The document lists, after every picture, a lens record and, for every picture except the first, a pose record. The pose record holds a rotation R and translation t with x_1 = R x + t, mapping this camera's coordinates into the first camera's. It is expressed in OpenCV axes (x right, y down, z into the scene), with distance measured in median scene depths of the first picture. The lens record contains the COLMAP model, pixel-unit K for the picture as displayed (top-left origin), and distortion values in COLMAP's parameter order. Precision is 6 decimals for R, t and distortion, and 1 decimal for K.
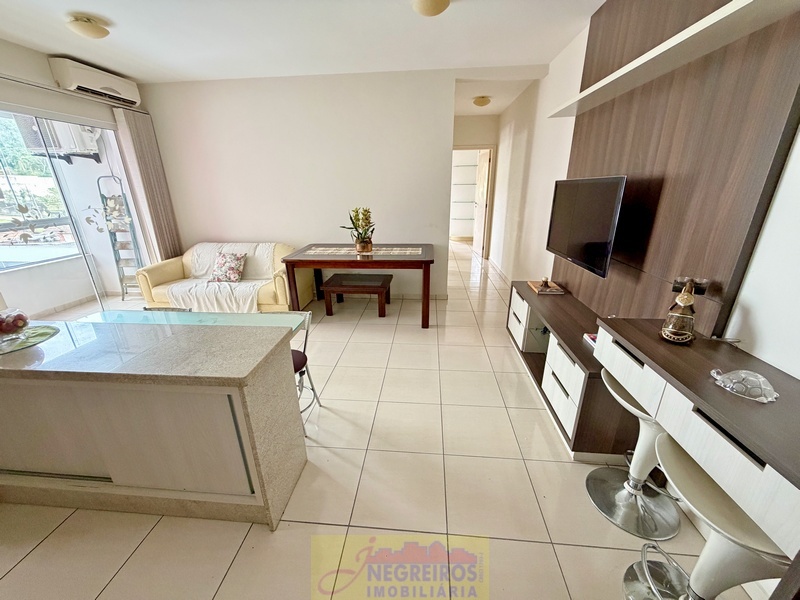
lens RADIAL K [[317.5, 0, 401.8], [0, 317.5, 299.6], [0, 0, 1]] dist [-0.001003, 0.000404]
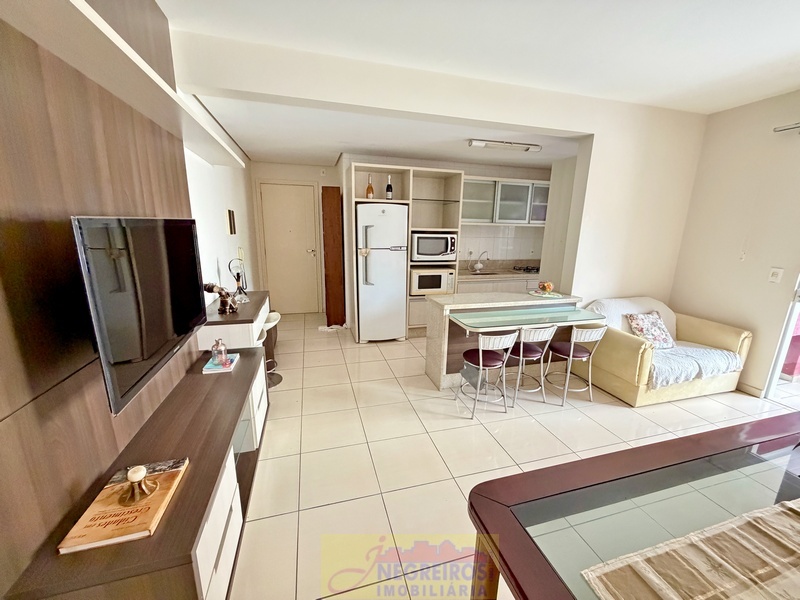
lens RADIAL K [[317.5, 0, 398.6], [0, 317.5, 300.8], [0, 0, 1]] dist [-0.001003, 0.000404]
pose [[-0.935873, 0.076409, -0.343954, 0.221350], [-0.124476, 0.841551, 0.525640, -0.374114], [0.329618, 0.534746, -0.778073, 1.025322]]
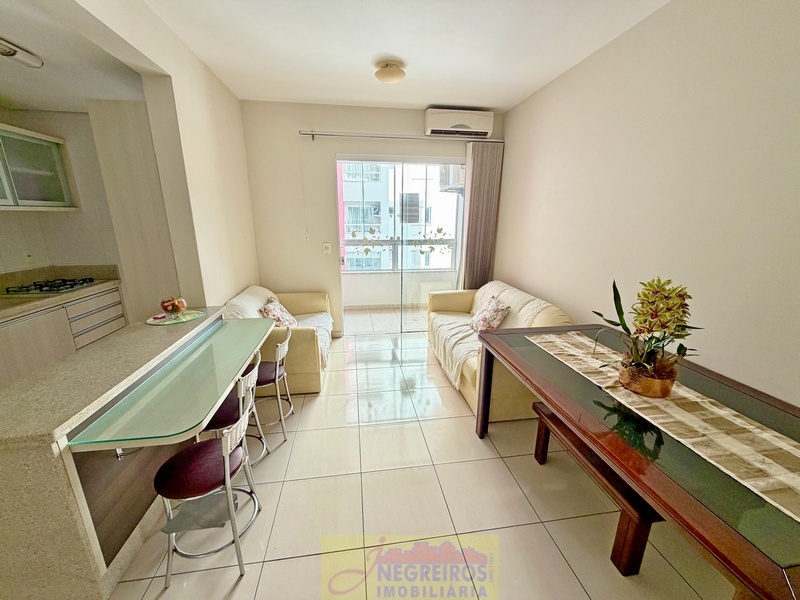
lens RADIAL K [[317.5, 0, 398.7], [0, 317.5, 300.4], [0, 0, 1]] dist [-0.001003, 0.000404]
pose [[0.231666, 0.264012, -0.936284, 0.157680], [-0.337795, 0.924411, 0.177083, -0.233612], [0.912264, 0.275248, 0.303337, 0.620467]]
